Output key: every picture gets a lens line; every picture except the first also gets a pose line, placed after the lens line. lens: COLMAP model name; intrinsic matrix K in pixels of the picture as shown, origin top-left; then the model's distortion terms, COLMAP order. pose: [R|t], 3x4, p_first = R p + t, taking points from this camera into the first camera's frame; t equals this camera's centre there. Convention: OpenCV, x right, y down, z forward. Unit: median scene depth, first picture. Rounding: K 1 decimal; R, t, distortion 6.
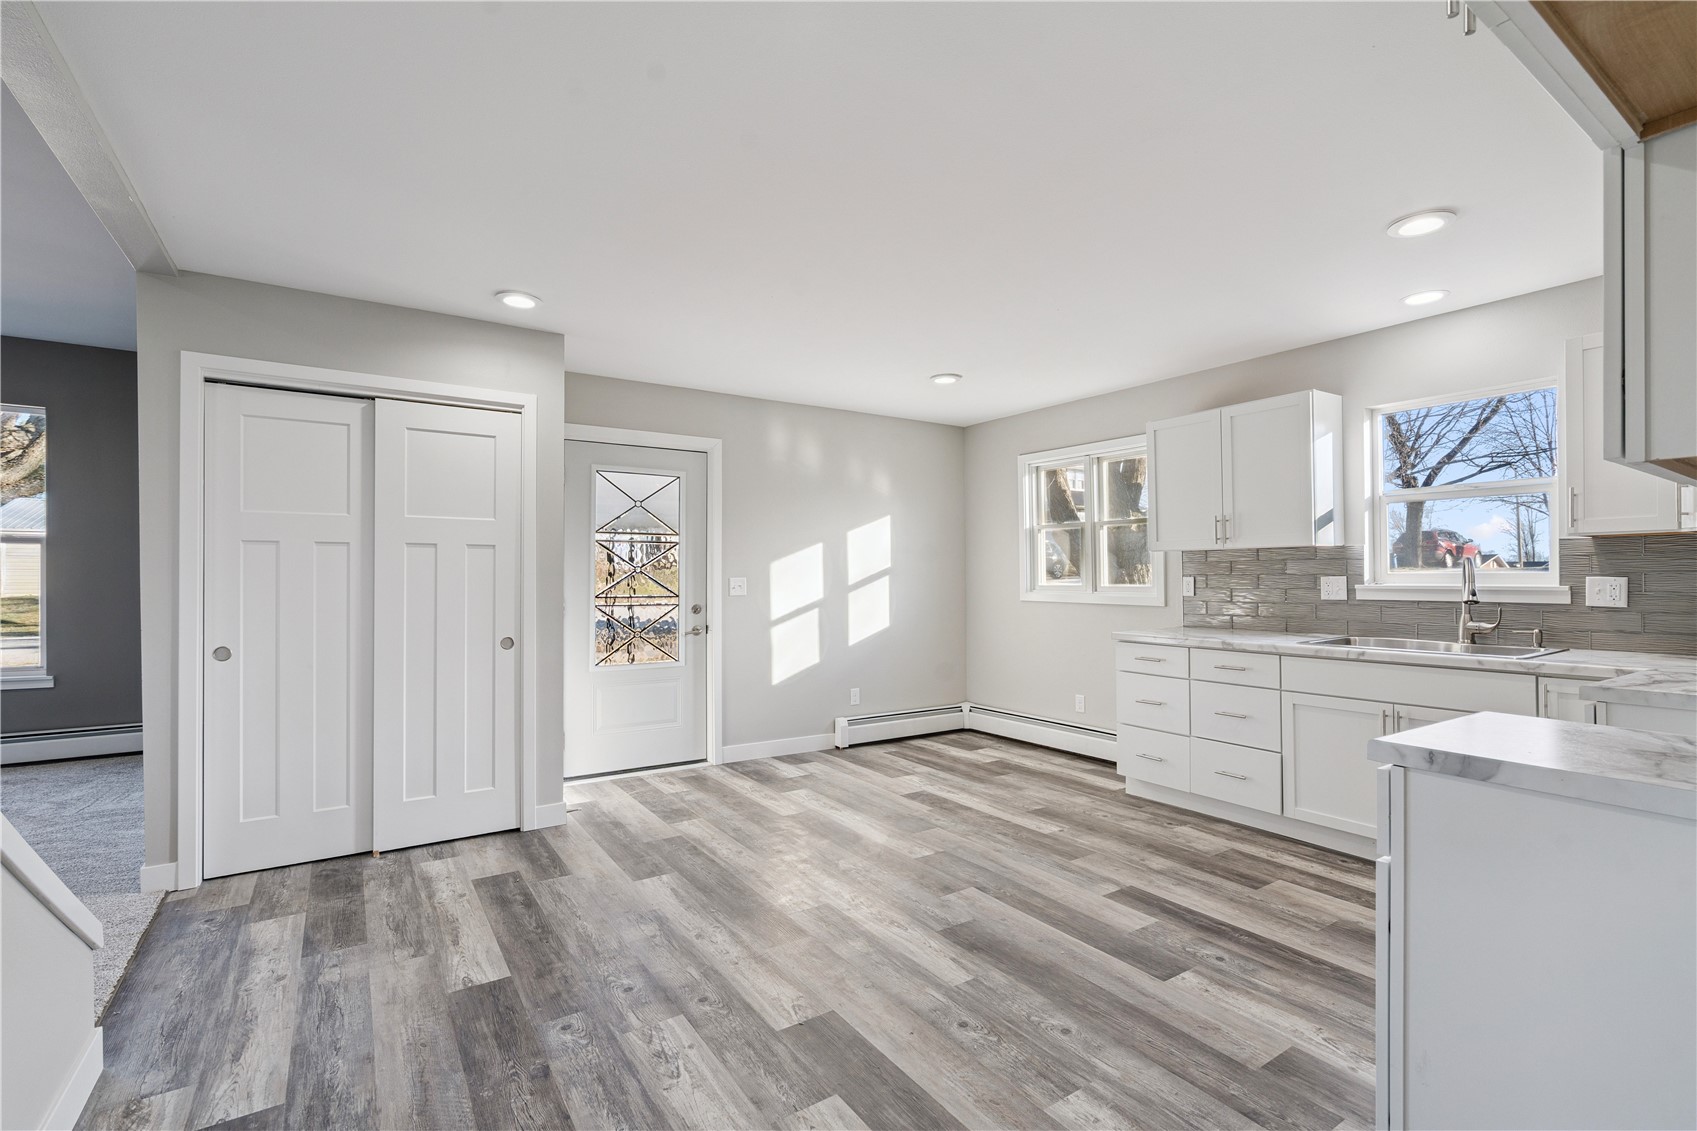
lens RADIAL K [[768.0, 0, 856.3], [0, 768.0, 581.7], [0, 0, 1]] dist [-0.001881, 0.000486]
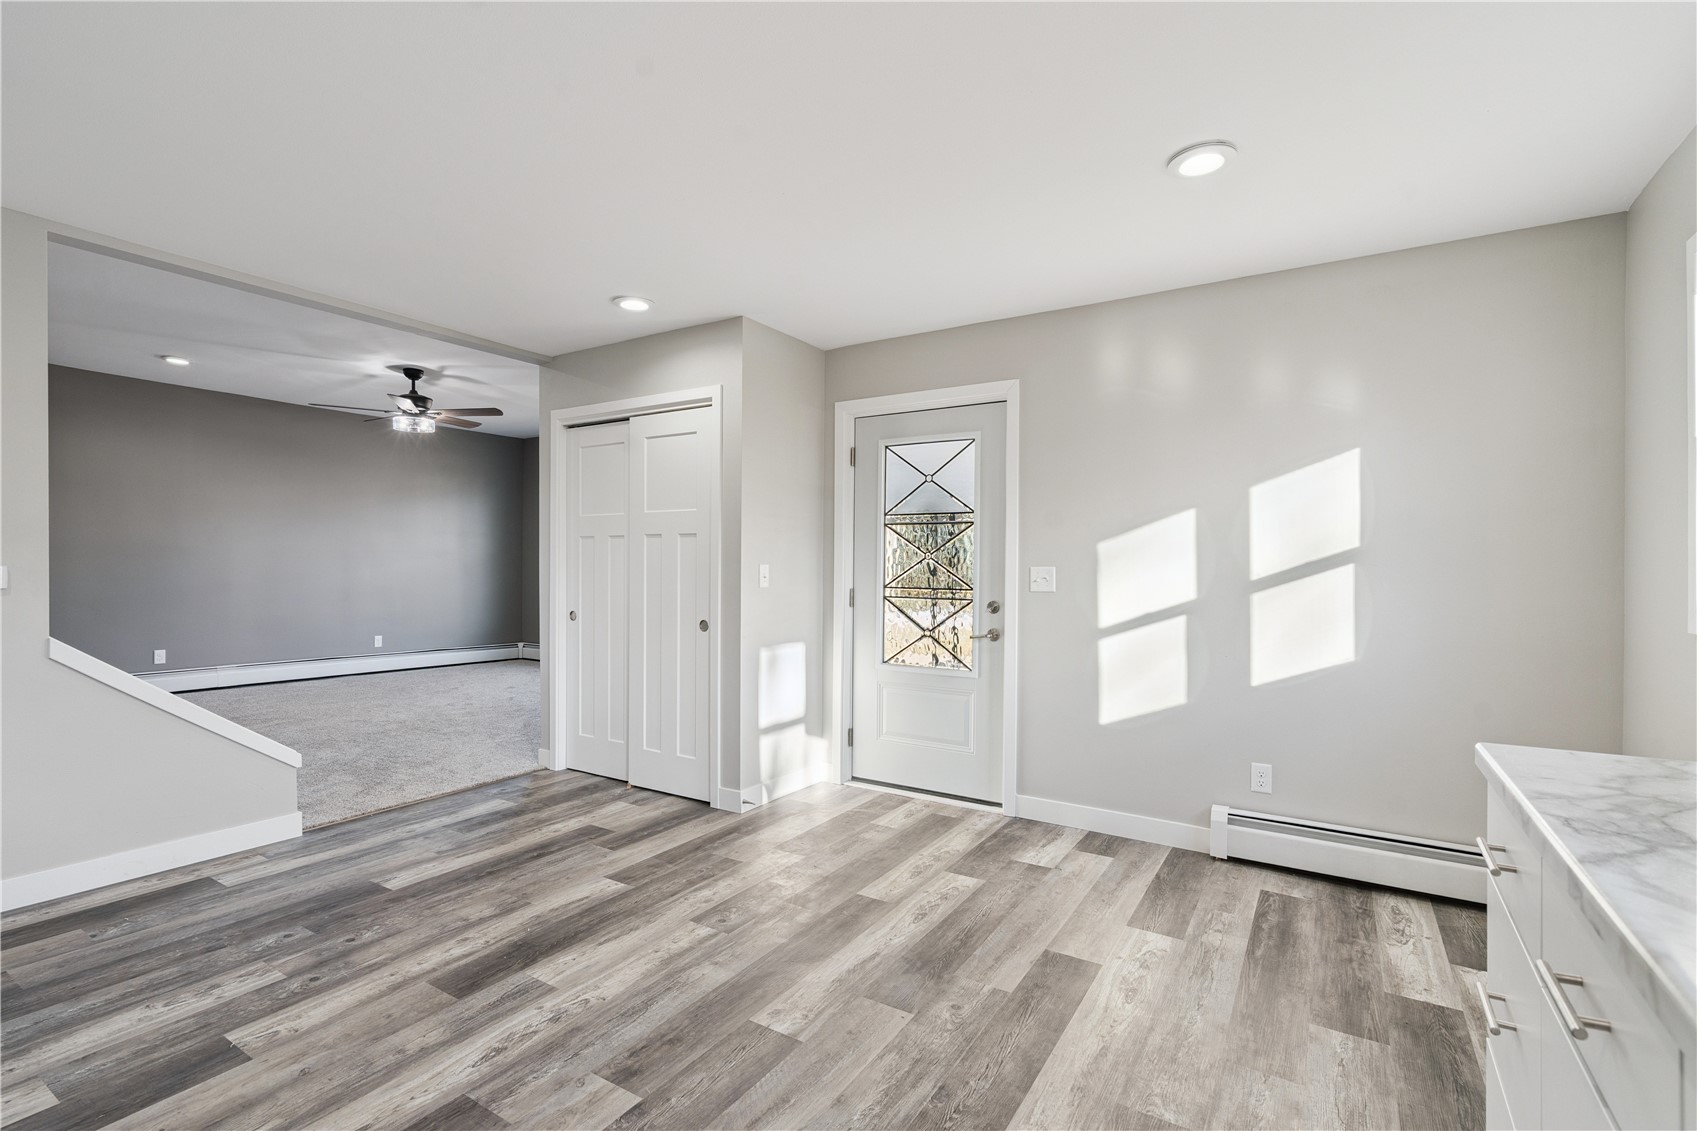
lens RADIAL K [[776.4, 0, 844.5], [0, 776.4, 581.5], [0, 0, 1]] dist [-0.004930, -0.000404]
pose [[0.401375, 0.018156, -0.915734, 0.598097], [-0.013457, 0.999812, 0.013925, 0.001926], [0.915815, 0.006734, 0.401544, 0.738595]]
